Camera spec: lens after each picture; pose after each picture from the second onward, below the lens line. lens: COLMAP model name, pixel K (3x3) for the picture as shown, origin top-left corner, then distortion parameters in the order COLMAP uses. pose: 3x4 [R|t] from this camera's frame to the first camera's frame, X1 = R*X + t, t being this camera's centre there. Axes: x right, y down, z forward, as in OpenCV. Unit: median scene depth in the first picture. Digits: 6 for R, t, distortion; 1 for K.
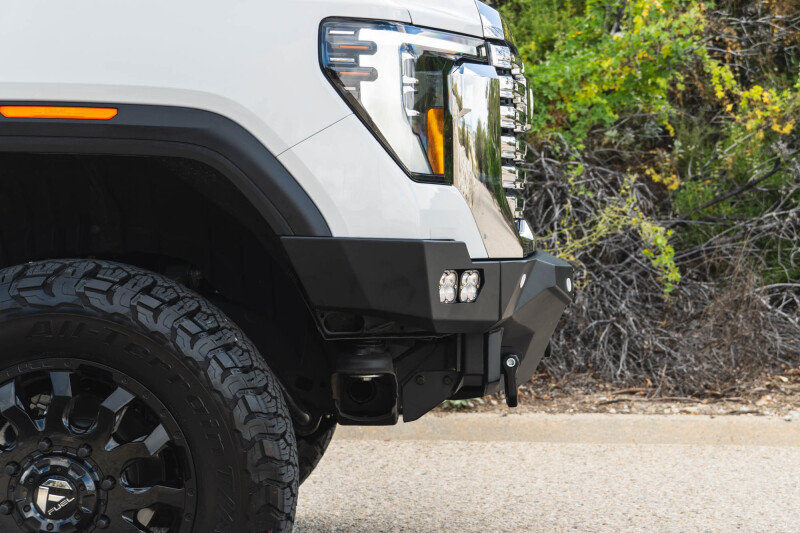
lens RADIAL K [[1538.2, 0, 401.1], [0, 1538.2, 263.3], [0, 0, 1]] dist [0.148898, 0.000000]
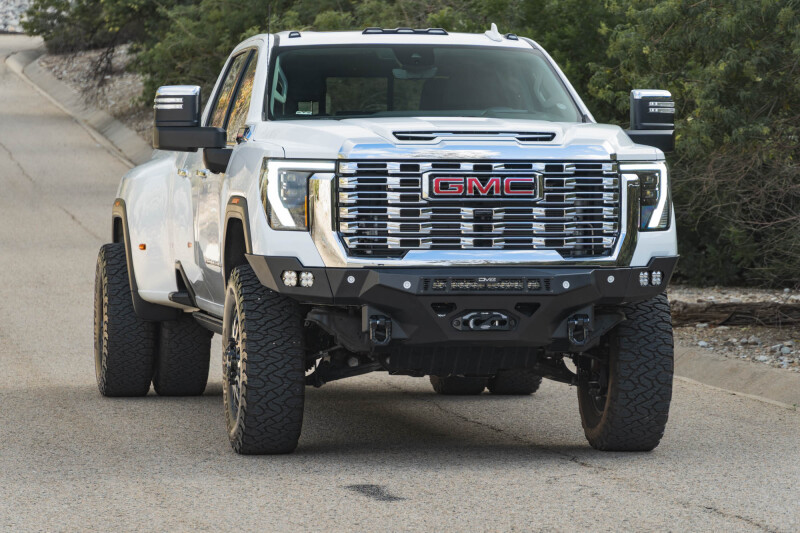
lens RADIAL K [[3556.5, 0, 401.7], [0, 3556.5, 262.5], [0, 0, 1]] dist [0.124769, 0.000000]
pose [[0.184252, 0.016828, -0.982735, 4.922103], [-0.039856, 0.999159, 0.009637, -0.061060], [0.982071, 0.037392, 0.184767, 0.232035]]
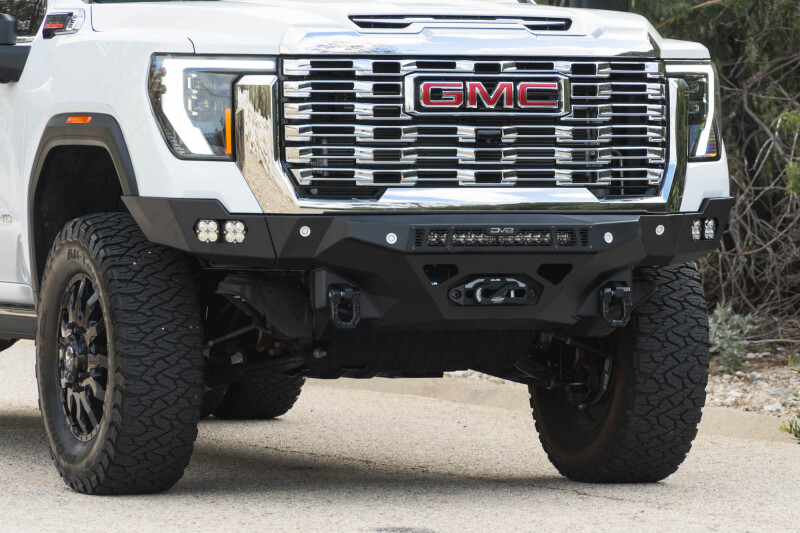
lens RADIAL K [[5156.0, 0, 398.9], [0, 5156.0, 268.3], [0, 0, 1]] dist [0.033622, 0.000000]
pose [[0.397849, 0.011634, -0.917377, 4.562574], [-0.033704, 0.999430, -0.001943, 0.053649], [0.916832, 0.031692, 0.398014, -0.773979]]
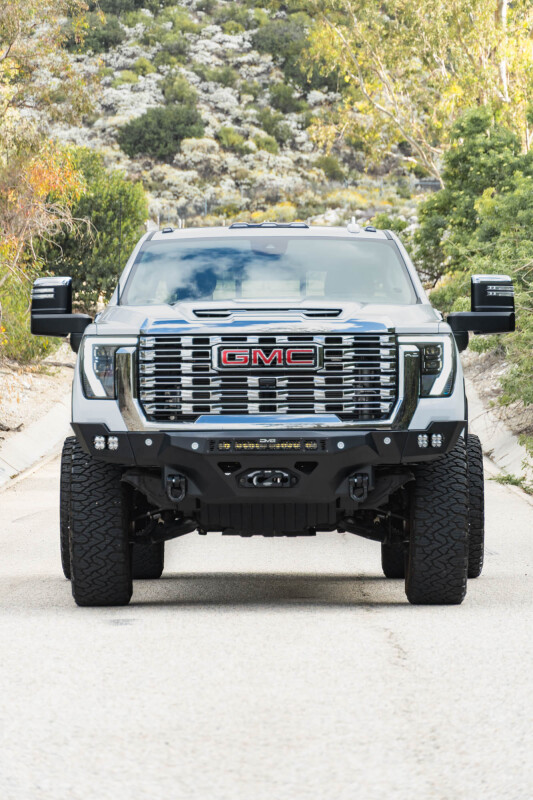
lens RADIAL K [[4008.0, 0, 266.1], [0, 4008.0, 399.8], [0, 0, 1]] dist [0.075025, 0.000000]
pose [[0.016470, -0.021788, -0.999627, 6.240614], [-0.032961, 0.999207, -0.022322, 0.079089], [0.999321, 0.033316, 0.015738, 1.152485]]
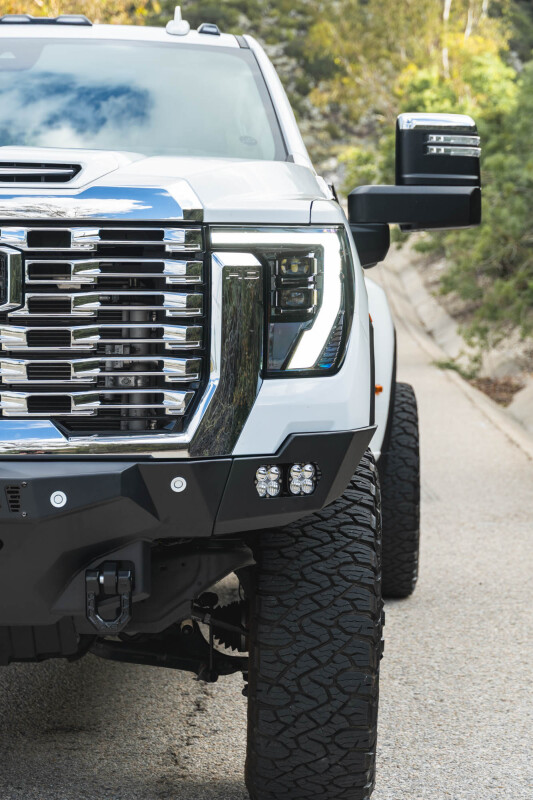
lens RADIAL K [[2391.2, 0, 266.8], [0, 2391.2, 406.6], [0, 0, 1]] dist [0.188605, 0.000000]
pose [[0.003446, 0.032083, -0.999479, 1.603657], [-0.041037, 0.998648, 0.031914, -0.101224], [0.999152, 0.040906, 0.004757, 1.483613]]
